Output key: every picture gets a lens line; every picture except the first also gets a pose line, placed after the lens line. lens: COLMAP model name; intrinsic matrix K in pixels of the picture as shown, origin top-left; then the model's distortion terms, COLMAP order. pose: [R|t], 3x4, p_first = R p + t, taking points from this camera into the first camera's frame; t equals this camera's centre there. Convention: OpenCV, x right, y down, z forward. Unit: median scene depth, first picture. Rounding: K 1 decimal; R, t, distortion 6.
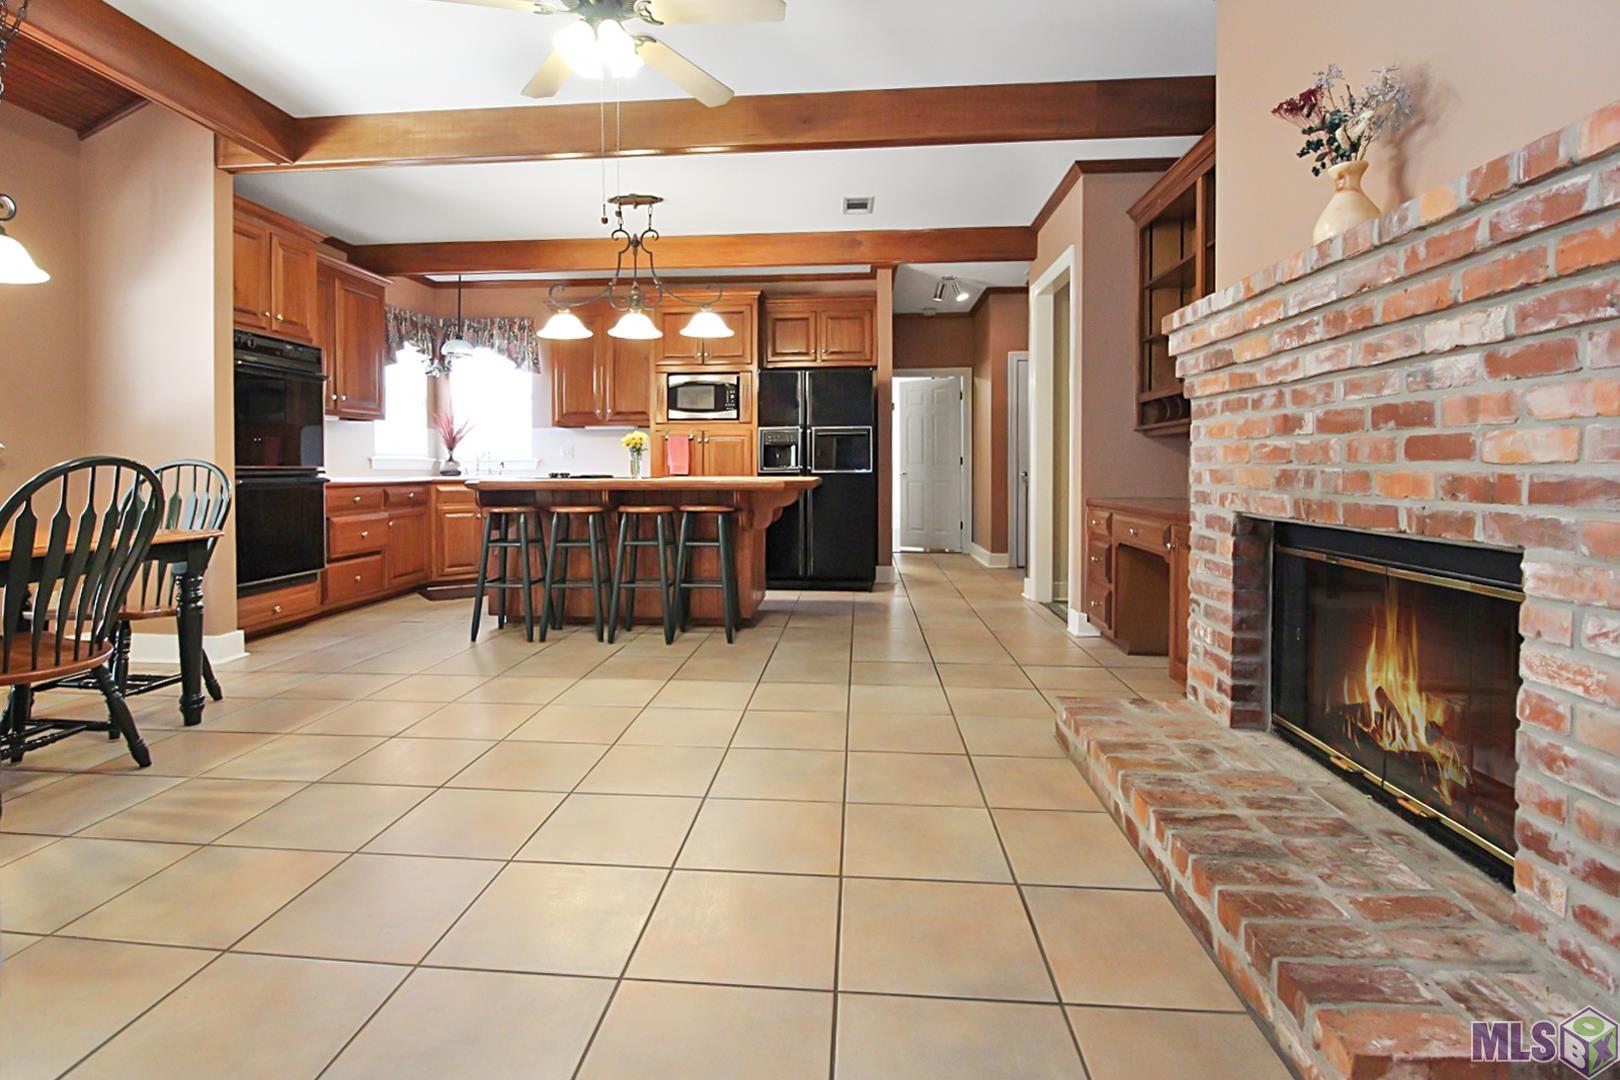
lens RADIAL K [[776.7, 0, 802.6], [0, 776.7, 467.0], [0, 0, 1]] dist [0.013657, -0.008190]
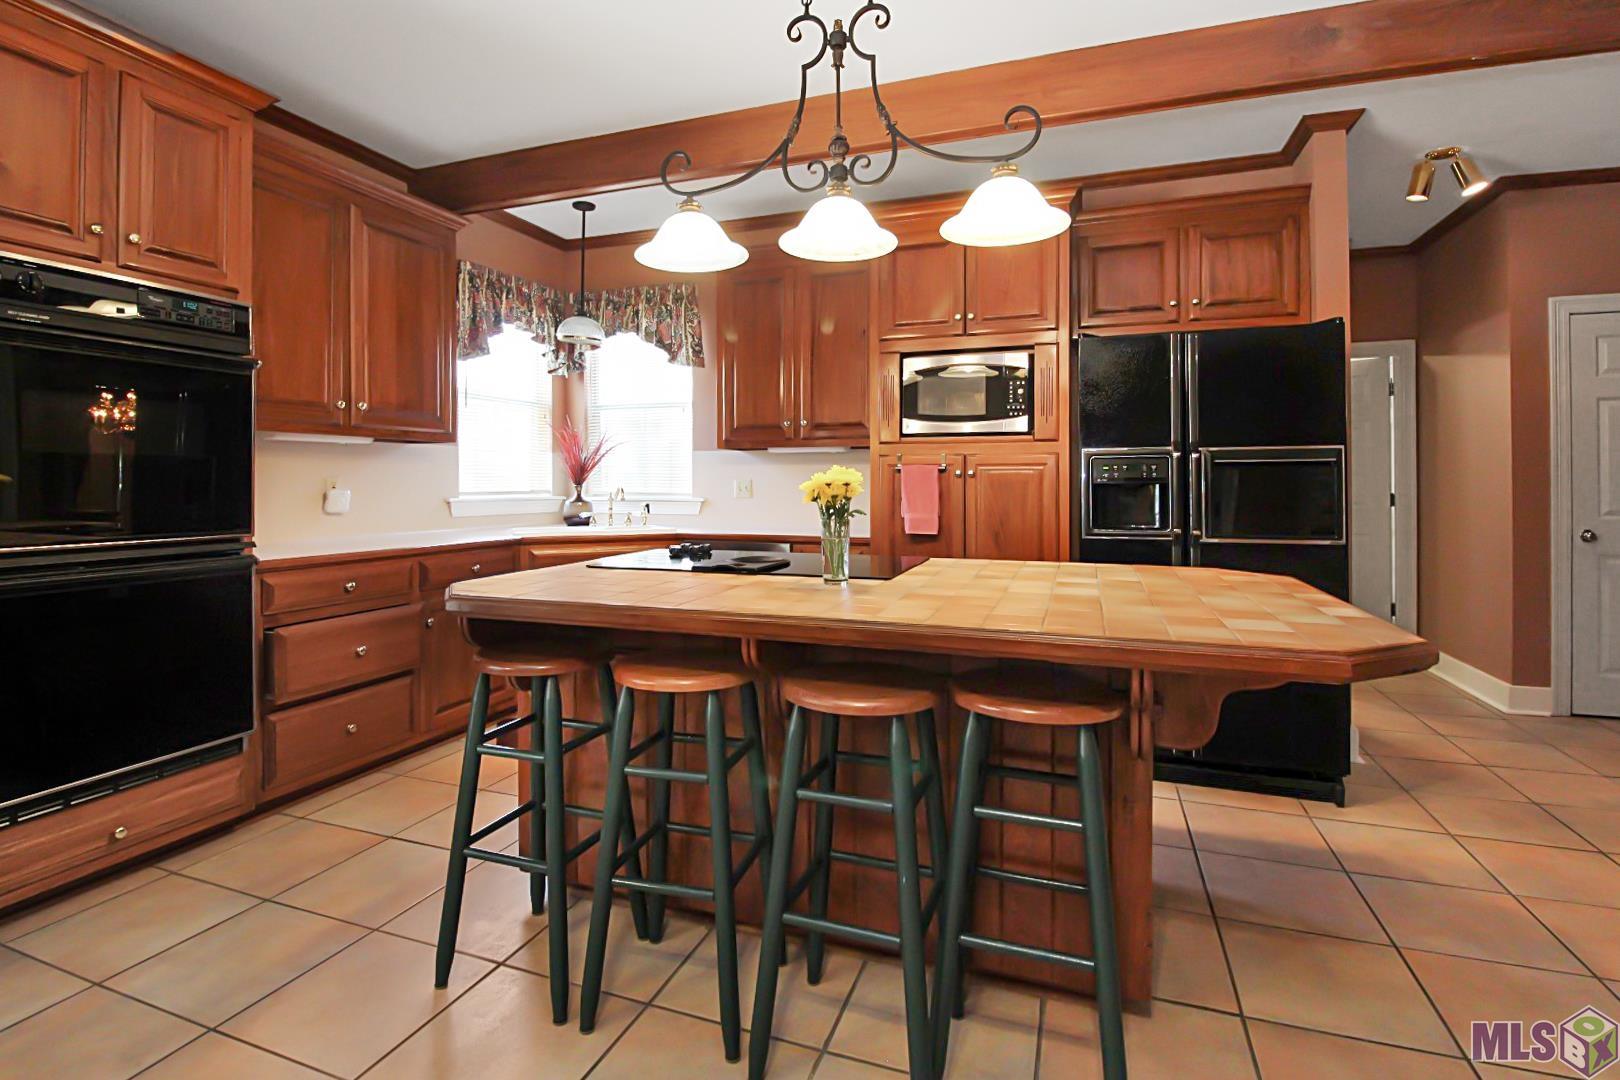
lens RADIAL K [[776.7, 0, 818.6], [0, 776.7, 473.6], [0, 0, 1]] dist [0.013657, -0.008190]
pose [[0.966559, 0.000616, -0.256443, -0.085338], [-0.003558, 0.999933, -0.011009, -0.026762], [0.256419, 0.011553, 0.966497, 0.434348]]
